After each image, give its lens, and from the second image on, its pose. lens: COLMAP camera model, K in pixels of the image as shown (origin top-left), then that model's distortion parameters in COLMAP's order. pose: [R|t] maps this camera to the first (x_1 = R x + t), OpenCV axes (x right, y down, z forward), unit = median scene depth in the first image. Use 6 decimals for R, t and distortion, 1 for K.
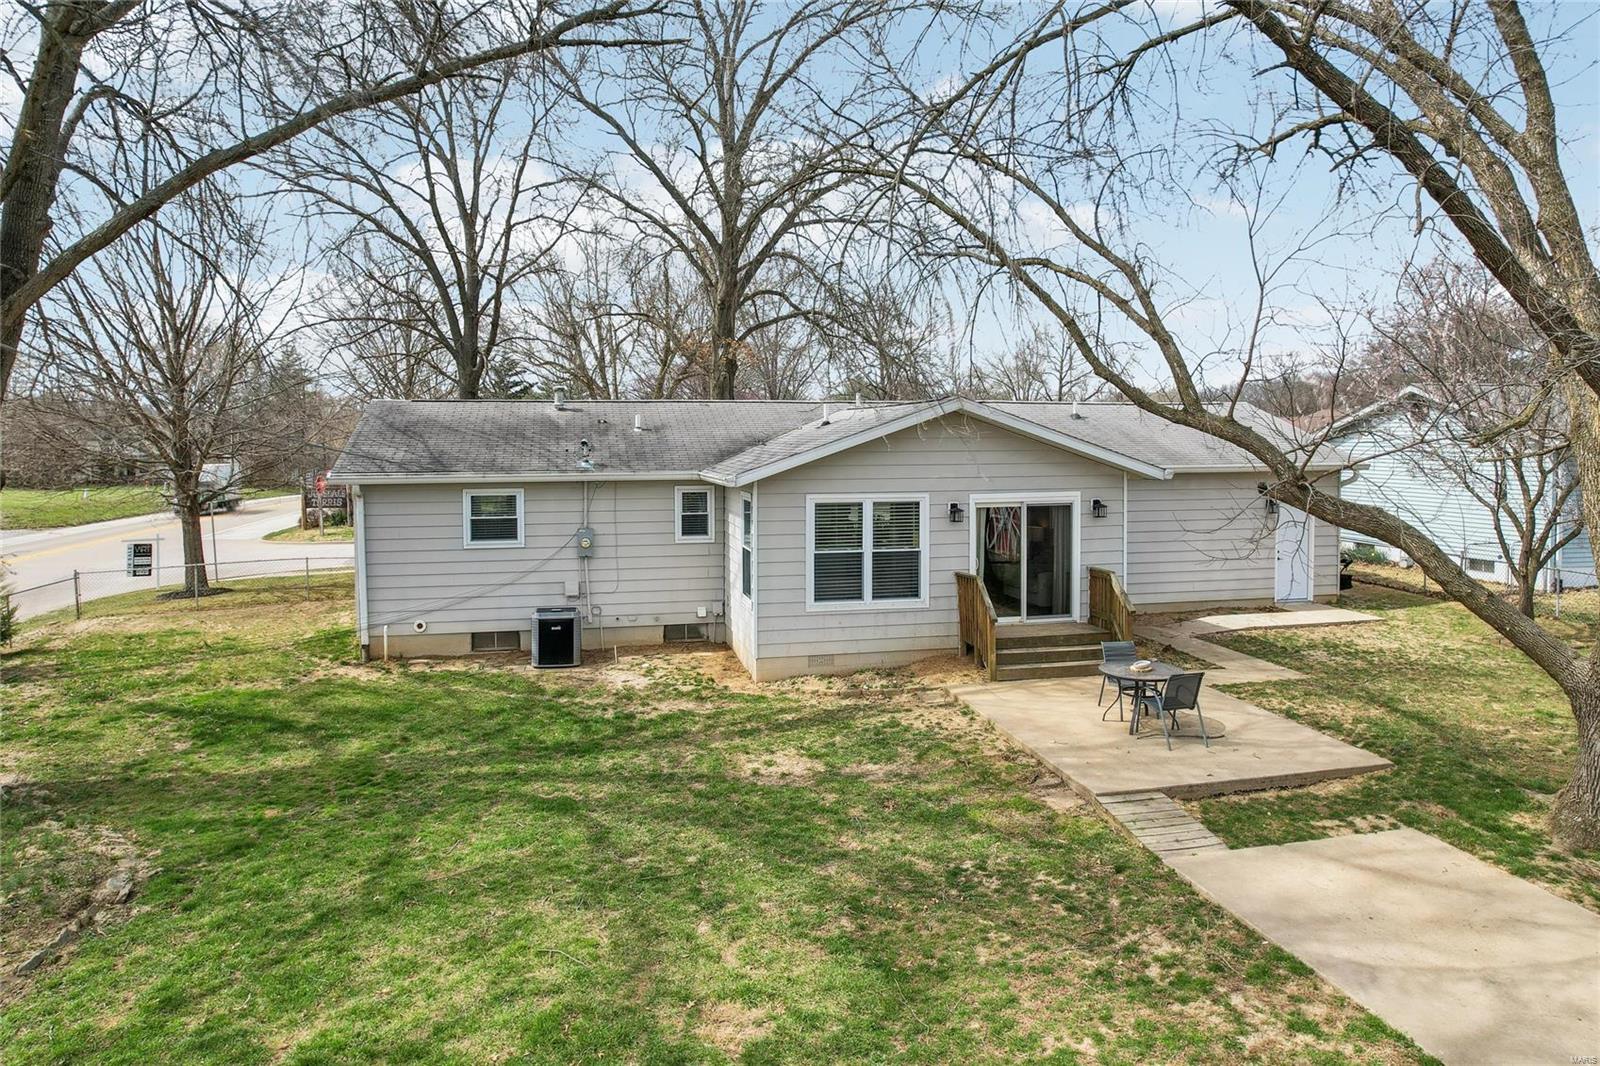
lens RADIAL K [[1055.3, 0, 806.8], [0, 1055.3, 531.3], [0, 0, 1]] dist [-0.061648, 0.046984]
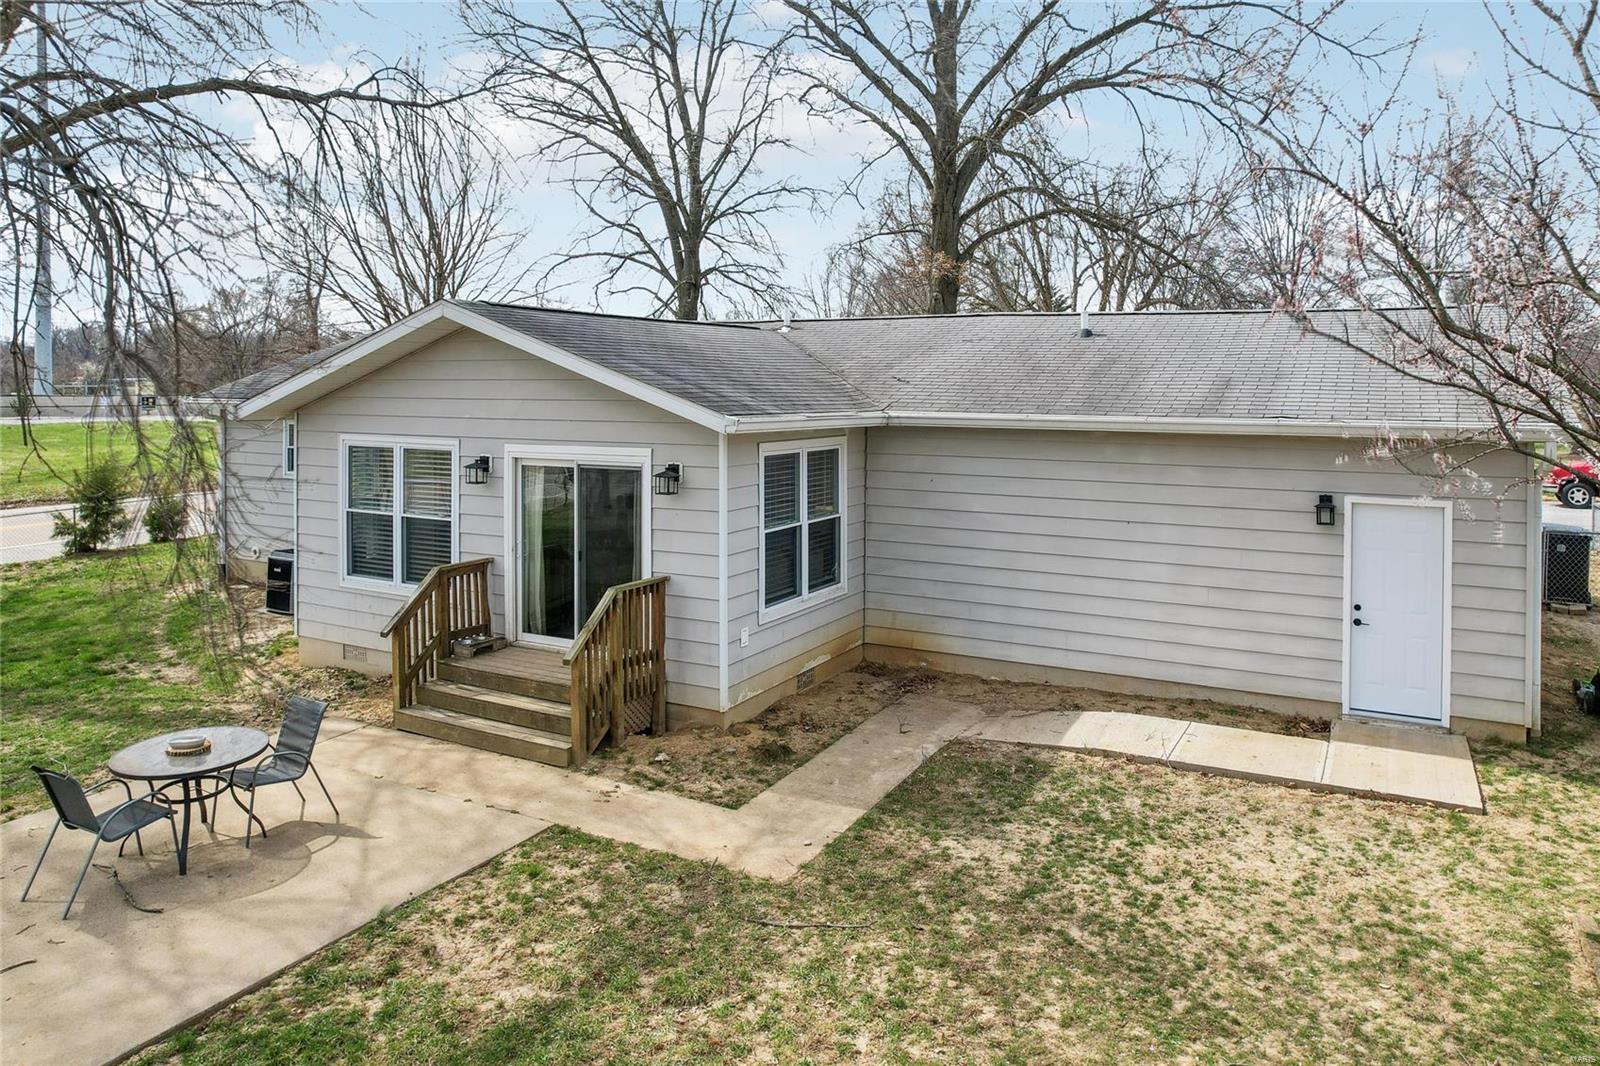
lens RADIAL K [[1055.3, 0, 806.8], [0, 1055.3, 531.3], [0, 0, 1]] dist [-0.061648, 0.046984]
pose [[0.765502, 0.098147, -0.635904, 0.719981], [-0.067939, 0.995102, 0.071802, -0.040470], [0.639836, -0.011762, 0.768421, 0.603303]]
